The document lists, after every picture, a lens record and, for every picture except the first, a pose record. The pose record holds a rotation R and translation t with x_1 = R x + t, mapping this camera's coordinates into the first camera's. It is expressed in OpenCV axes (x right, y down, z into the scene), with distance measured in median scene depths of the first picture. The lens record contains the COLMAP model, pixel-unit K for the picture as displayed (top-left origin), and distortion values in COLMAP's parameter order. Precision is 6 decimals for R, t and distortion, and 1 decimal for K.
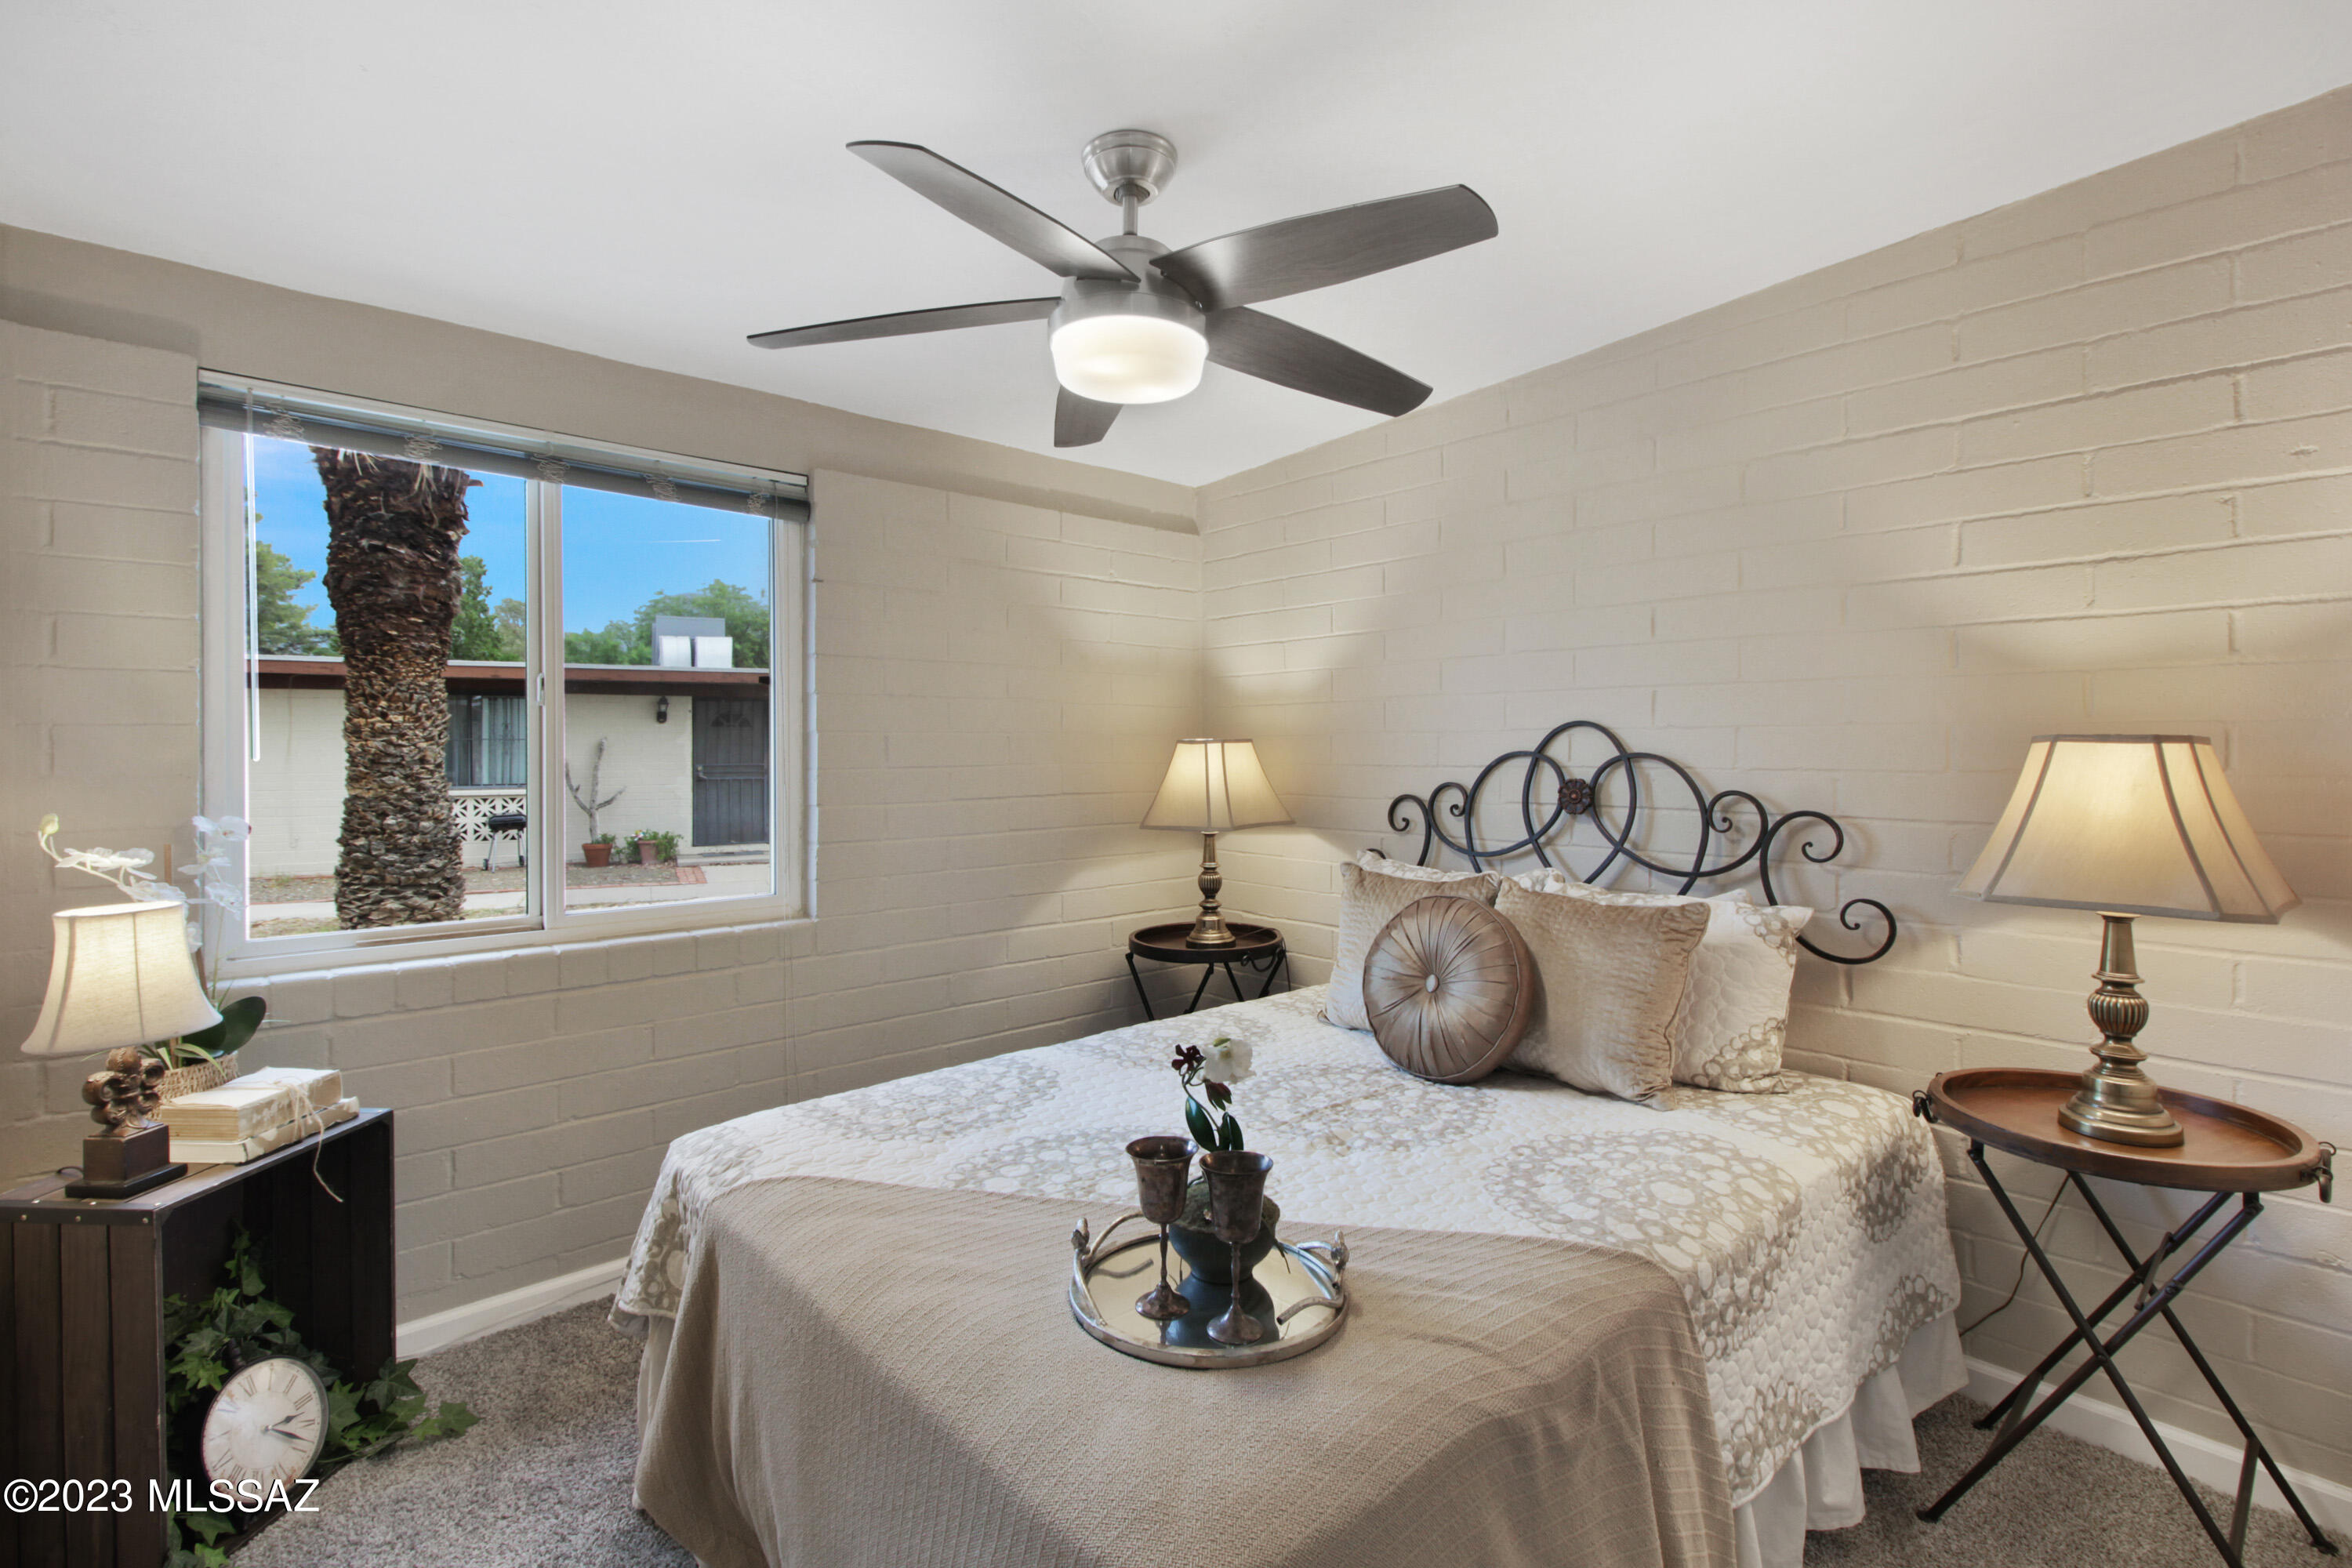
lens RADIAL K [[1108.7, 0, 1172.3], [0, 1108.7, 748.2], [0, 0, 1]] dist [0.035446, -0.016995]
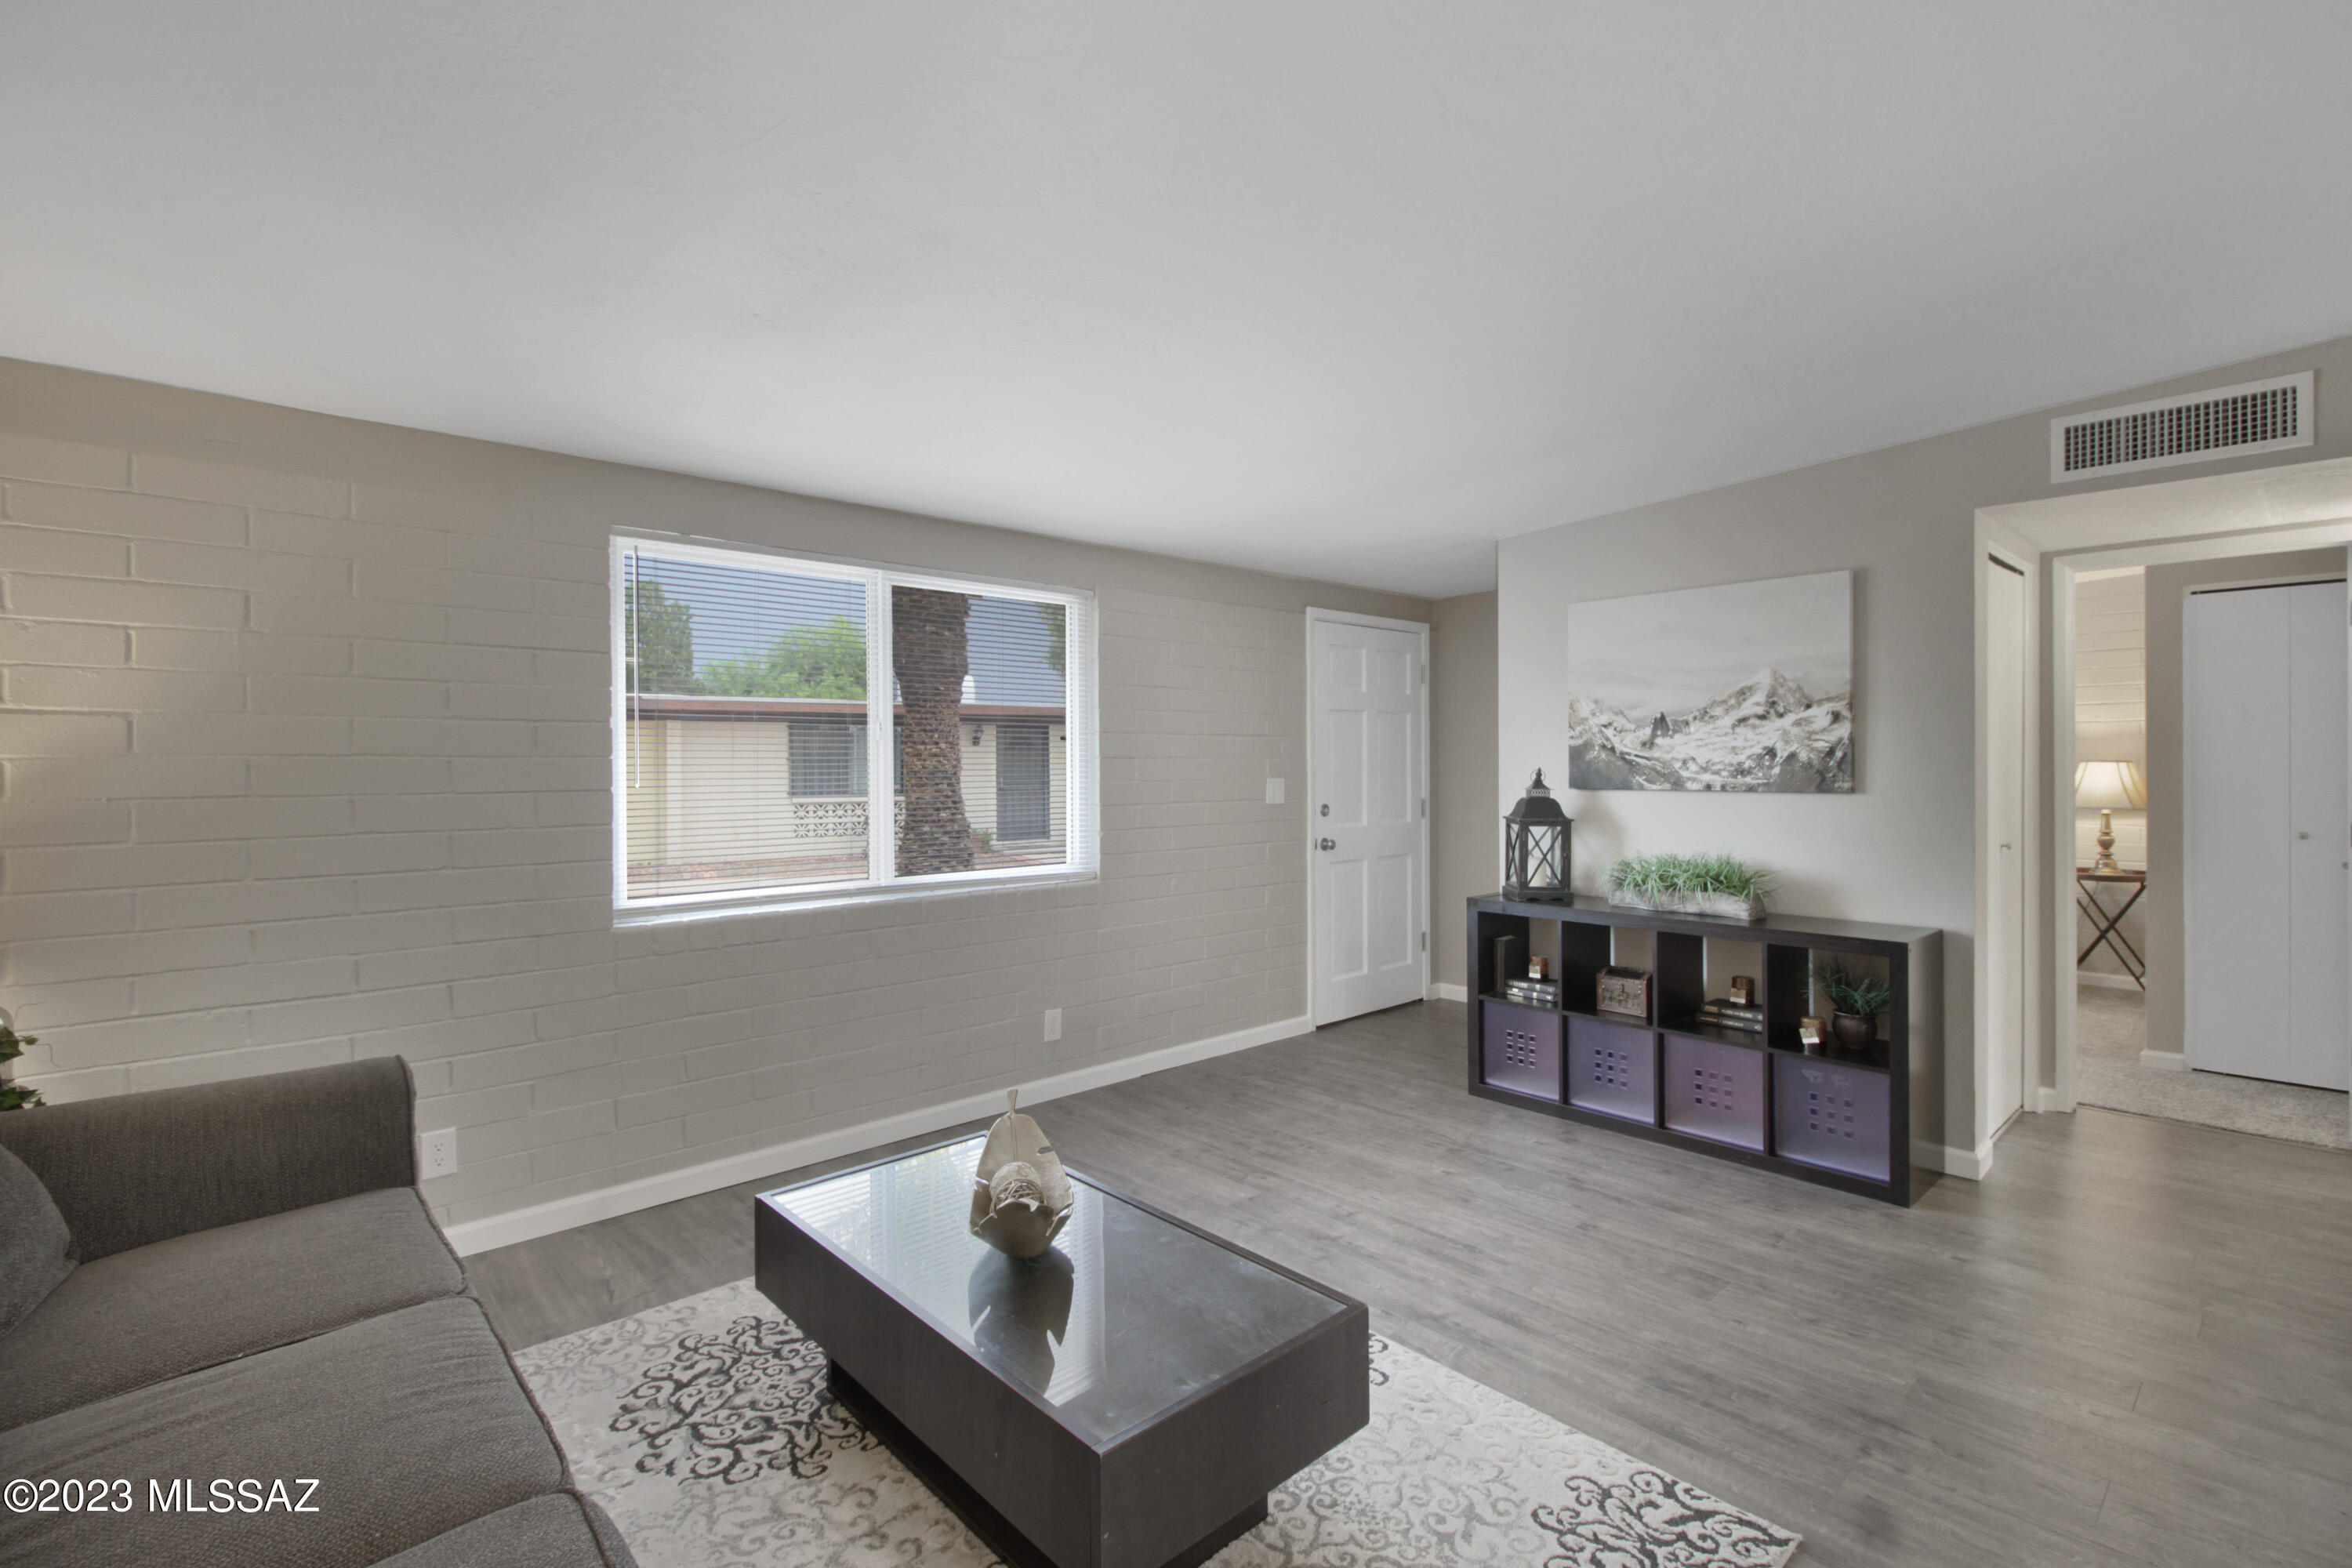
lens RADIAL K [[1074.7, 0, 1177.3], [0, 1074.7, 768.2], [0, 0, 1]] dist [0.020024, -0.015557]
pose [[0.999829, -0.003598, -0.018112, -0.354796], [0.003681, 0.999983, 0.004561, -0.002331], [0.018095, -0.004627, 0.999826, -0.431046]]
